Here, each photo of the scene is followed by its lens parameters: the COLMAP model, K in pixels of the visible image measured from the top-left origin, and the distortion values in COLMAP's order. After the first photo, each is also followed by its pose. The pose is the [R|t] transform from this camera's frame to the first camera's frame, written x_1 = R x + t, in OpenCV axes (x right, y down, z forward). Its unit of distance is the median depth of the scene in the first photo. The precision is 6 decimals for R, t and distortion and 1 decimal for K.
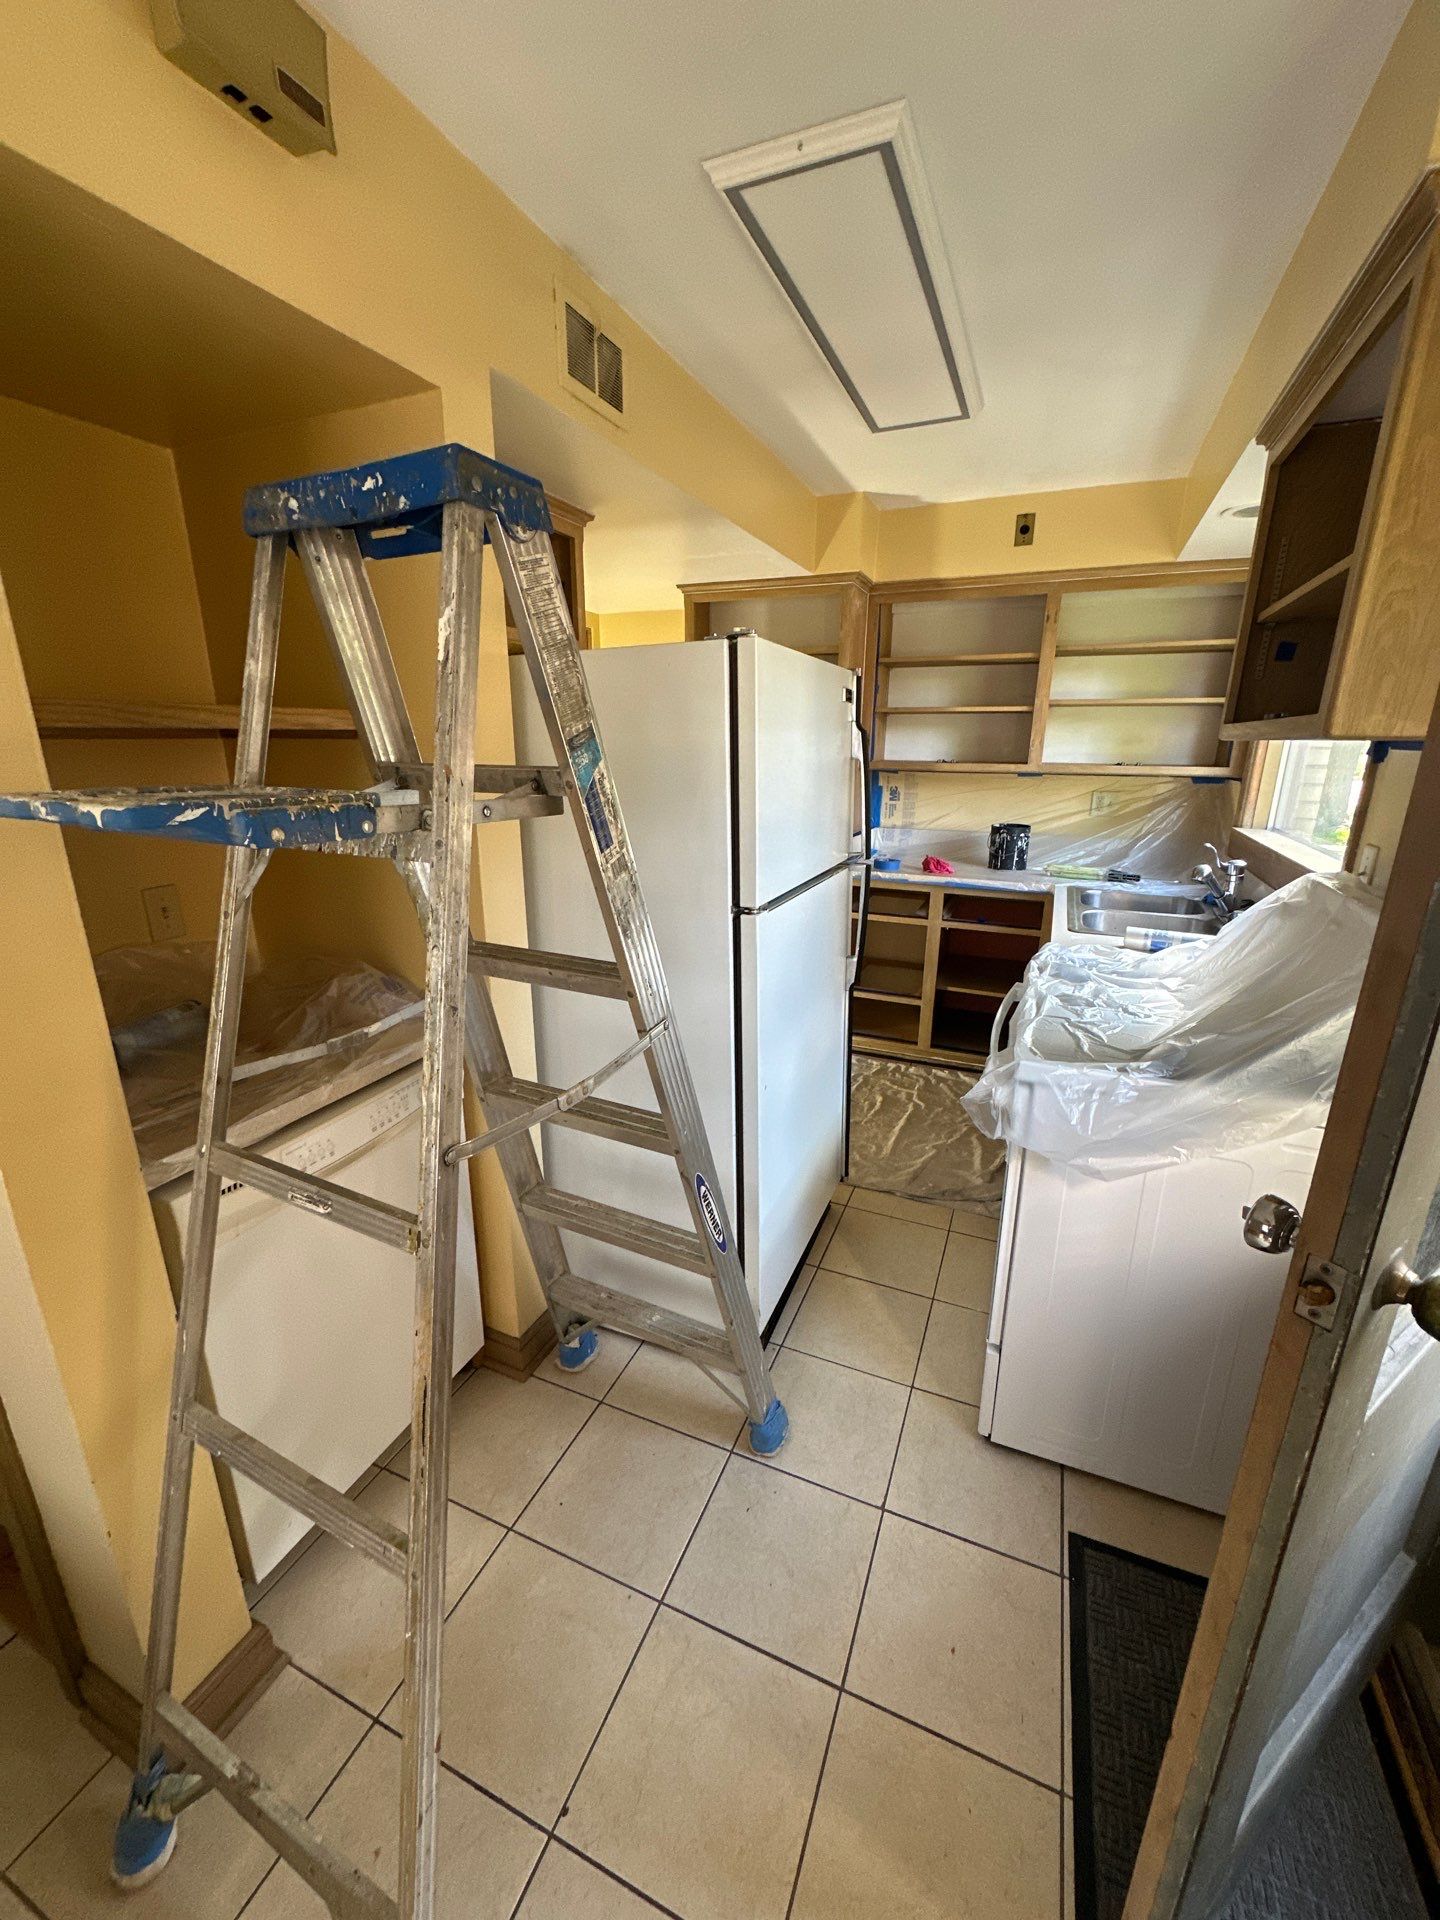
lens RADIAL K [[766.2, 0, 714.5], [0, 766.2, 971.1], [0, 0, 1]] dist [0.002604, -0.000002]
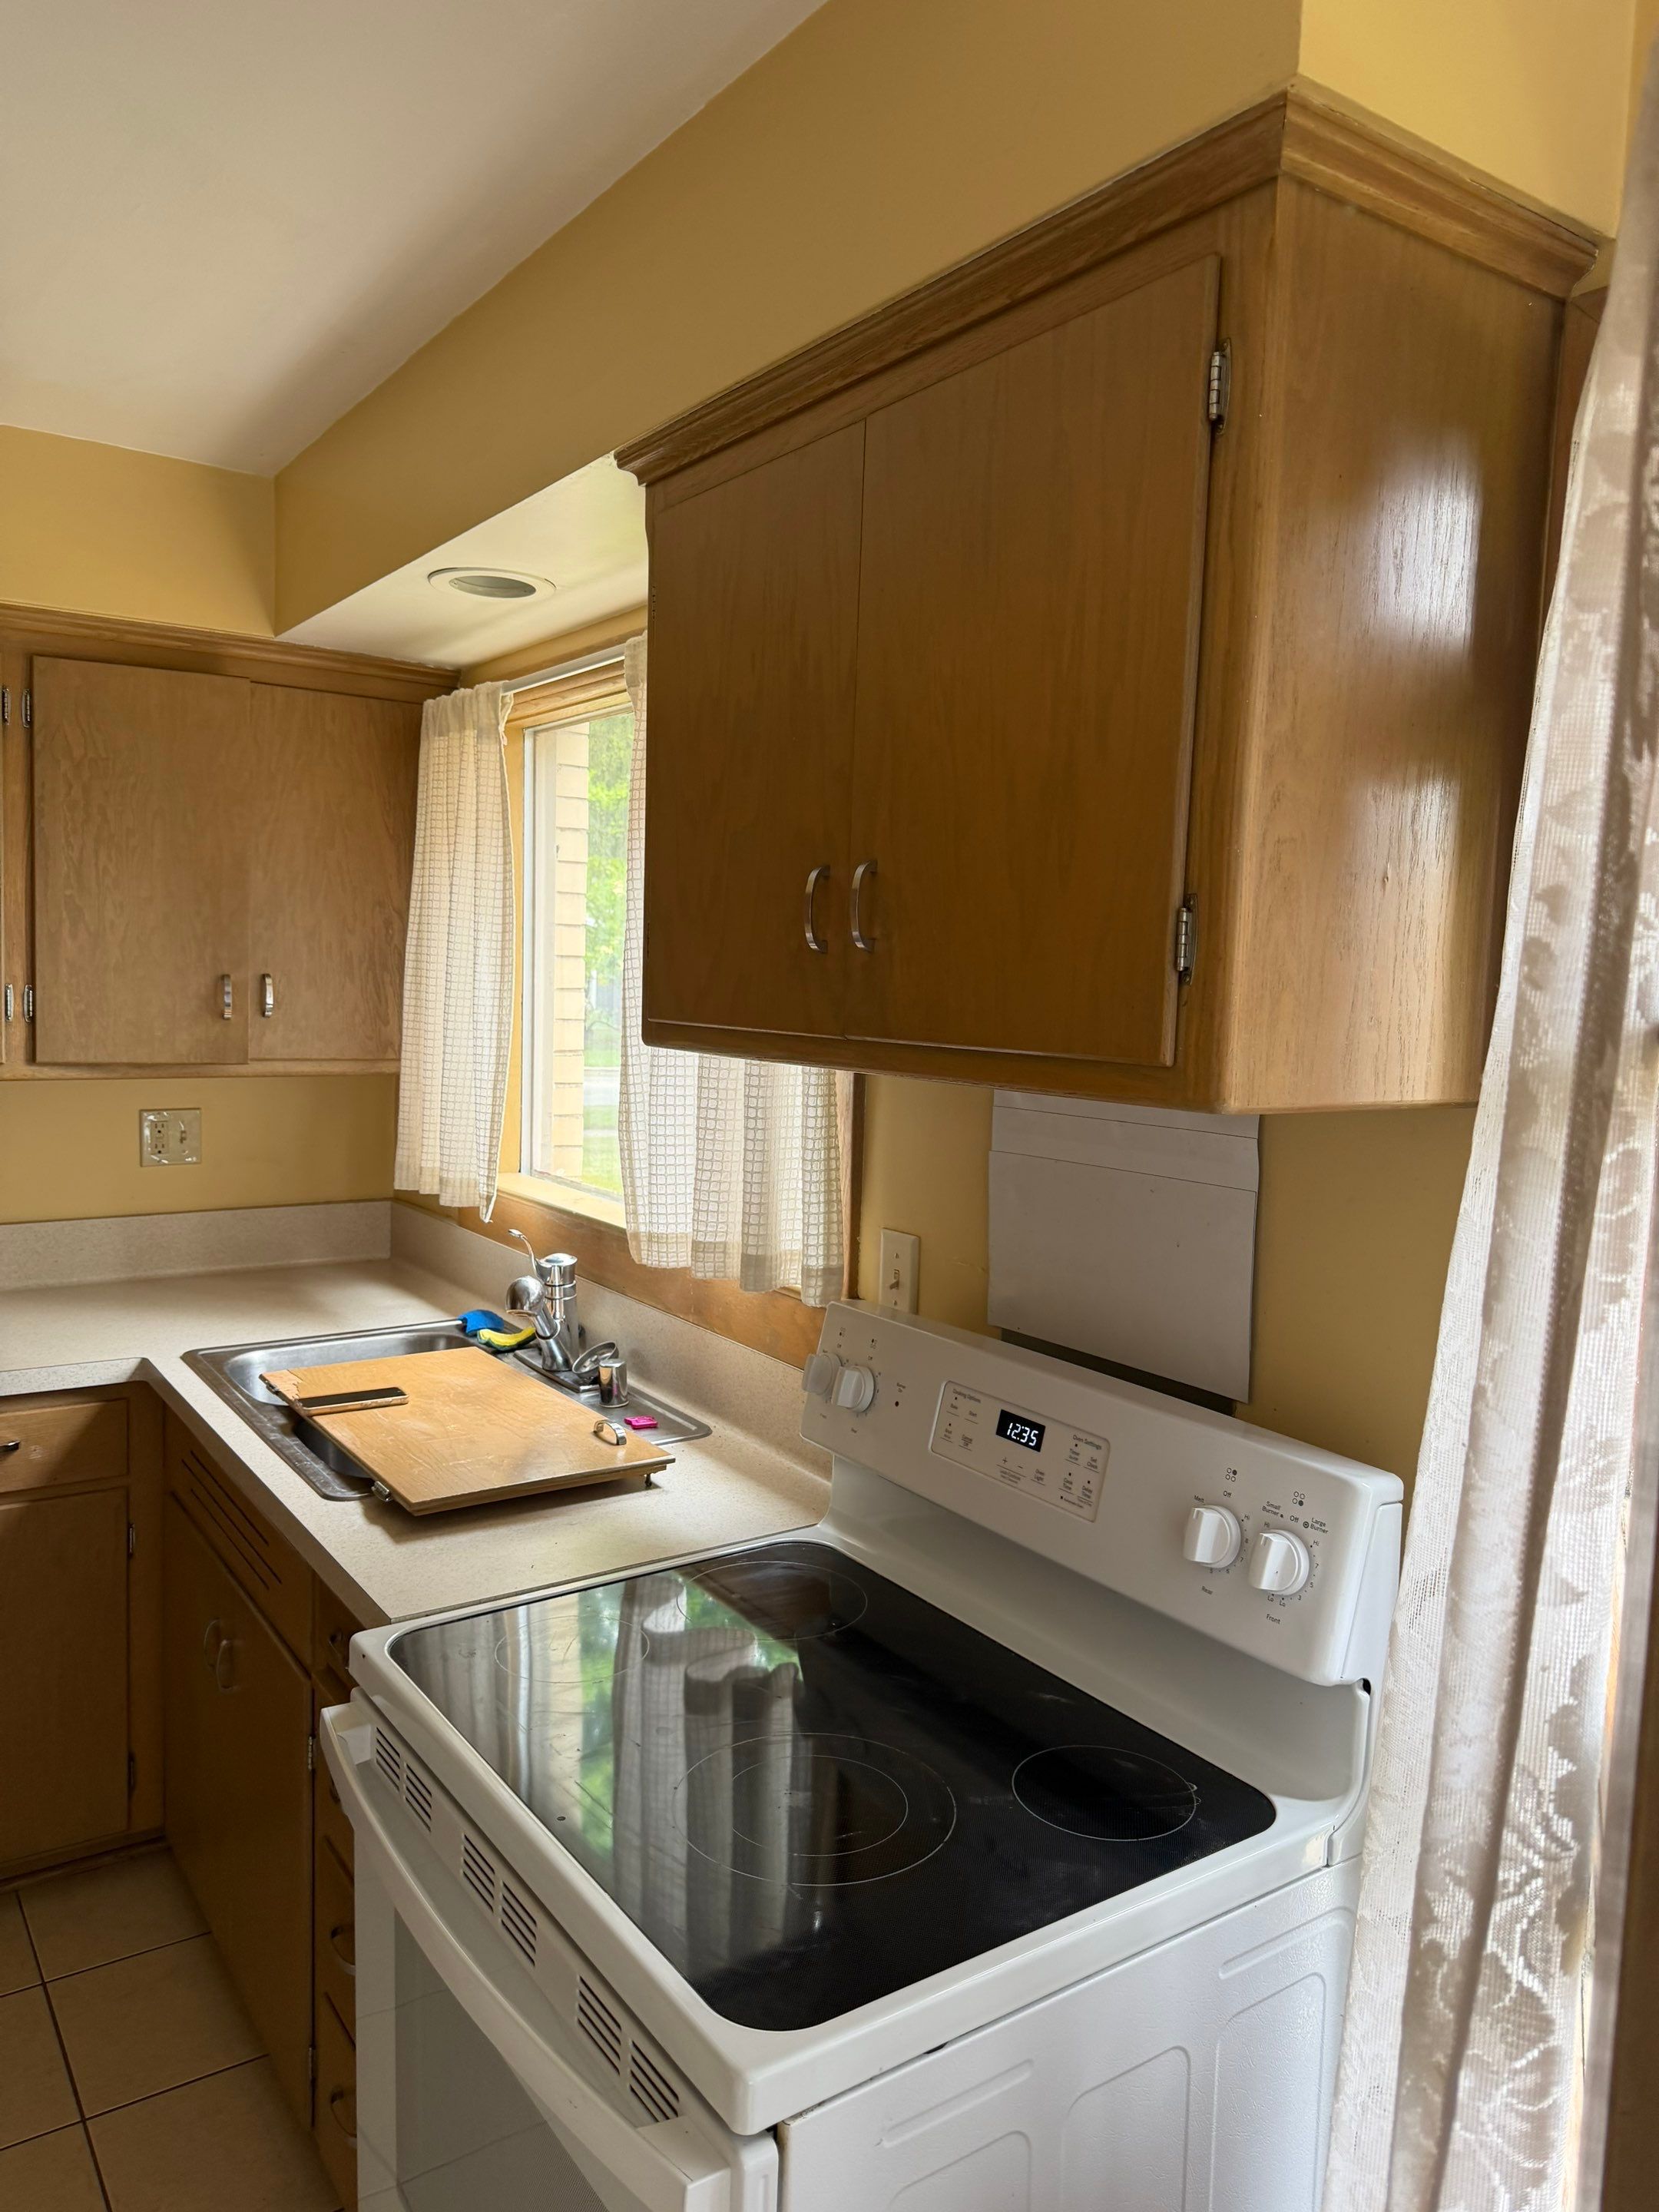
lens RADIAL K [[1582.7, 0, 825.9], [0, 1582.7, 1106.7], [0, 0, 1]] dist [0.054038, -0.070213]
pose [[0.533528, -0.065623, 0.843233, -0.108002], [0.220393, 0.973329, -0.063698, -0.197333], [-0.816563, 0.219827, 0.533761, 0.445370]]
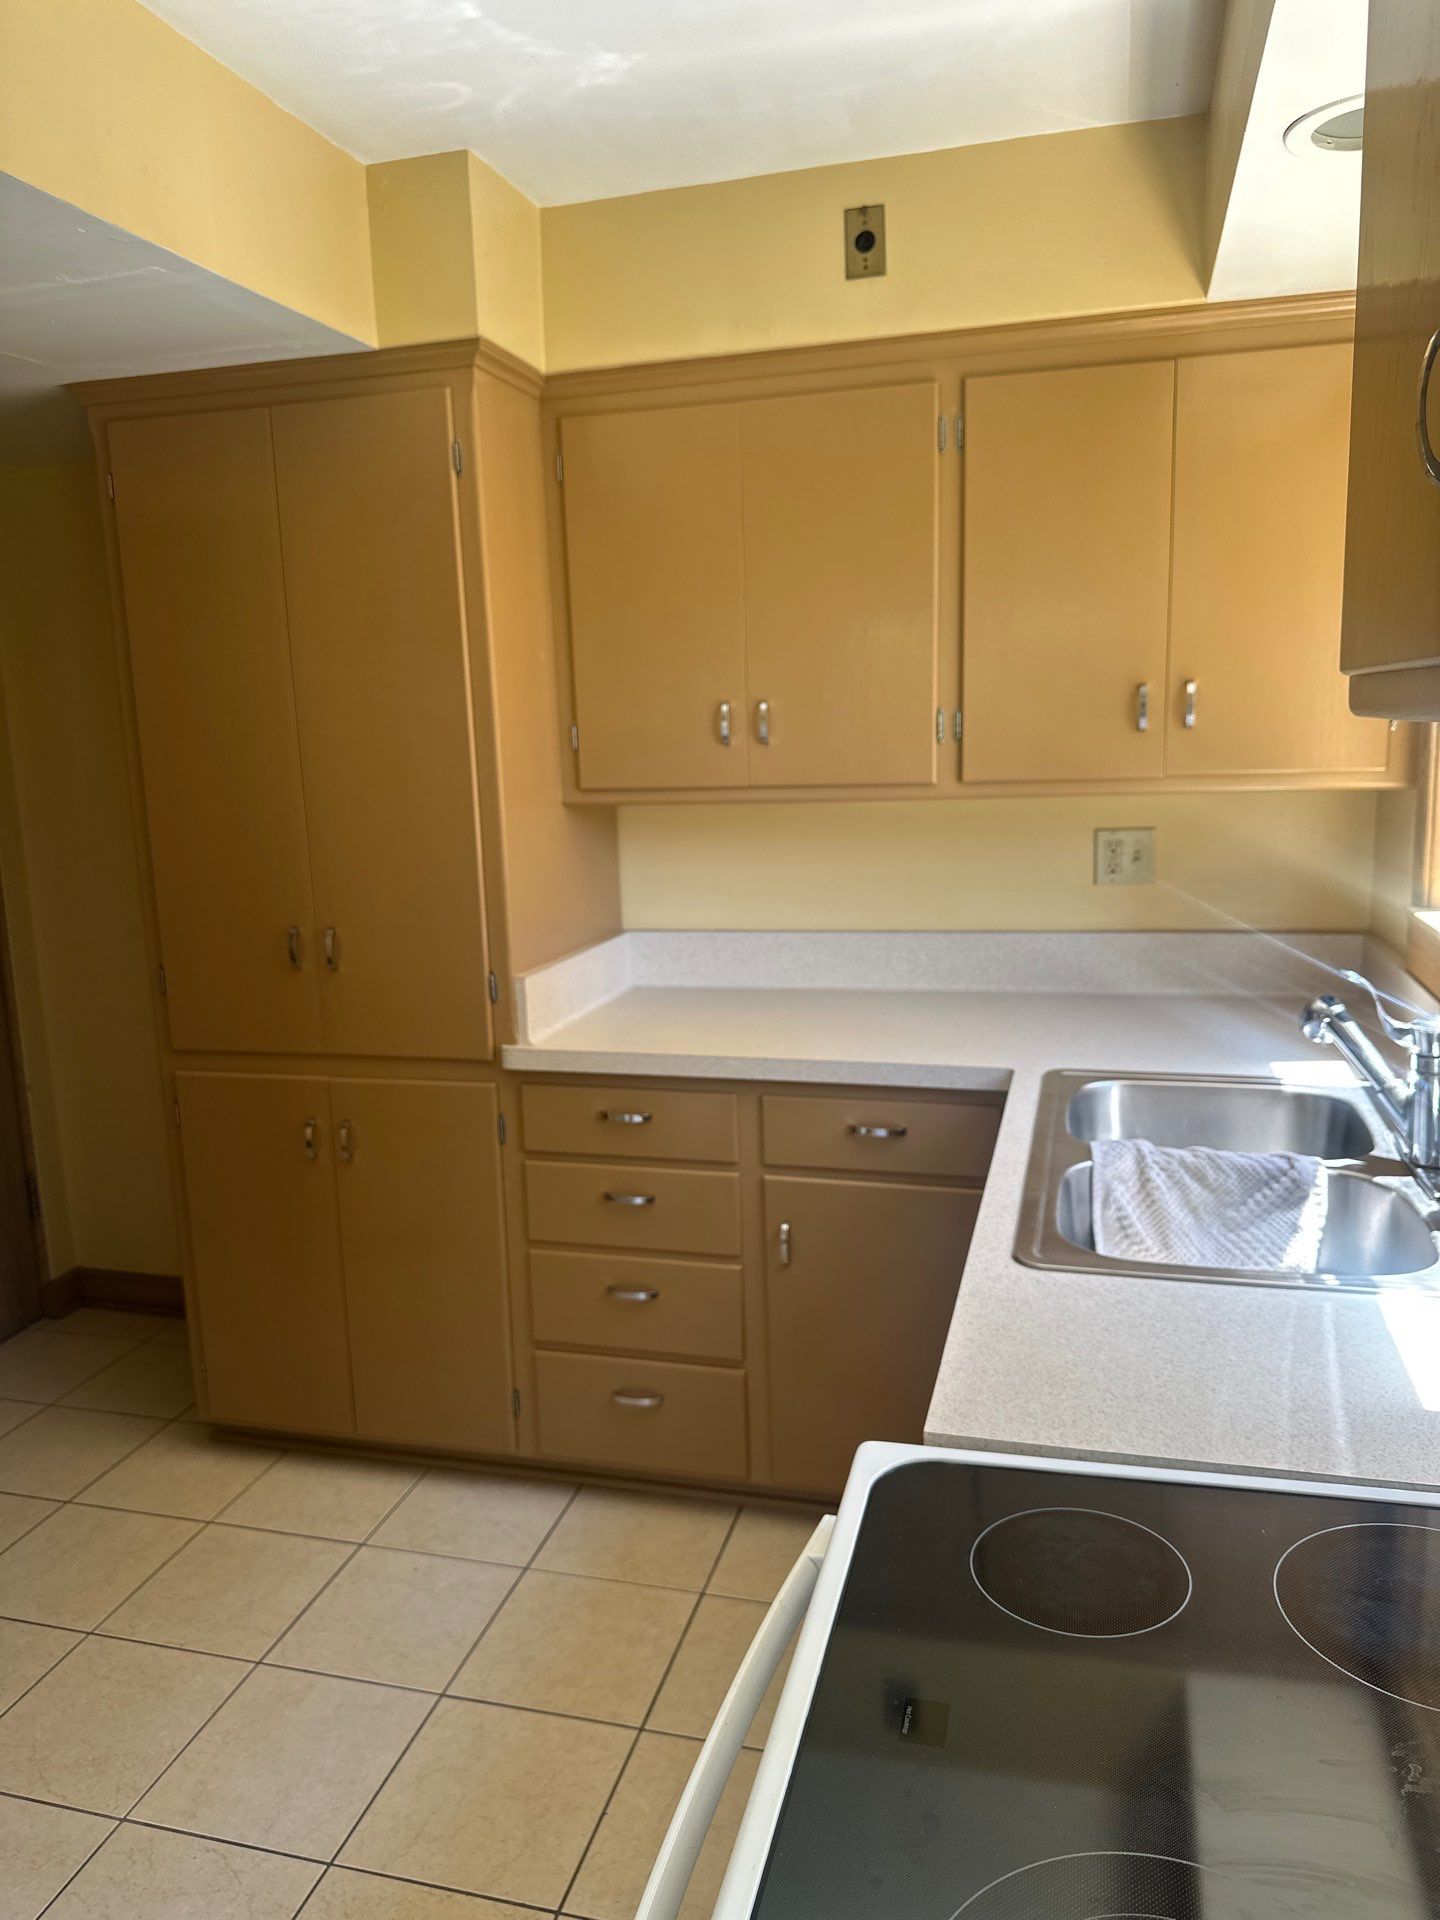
lens RADIAL K [[1373.8, 0, 715.9], [0, 1373.8, 958.4], [0, 0, 1]] dist [0.054038, -0.070213]
pose [[0.989935, -0.062062, 0.127191, 0.359016], [0.077461, 0.989755, -0.119939, -0.175198], [-0.118444, 0.128585, 0.984600, 0.547829]]
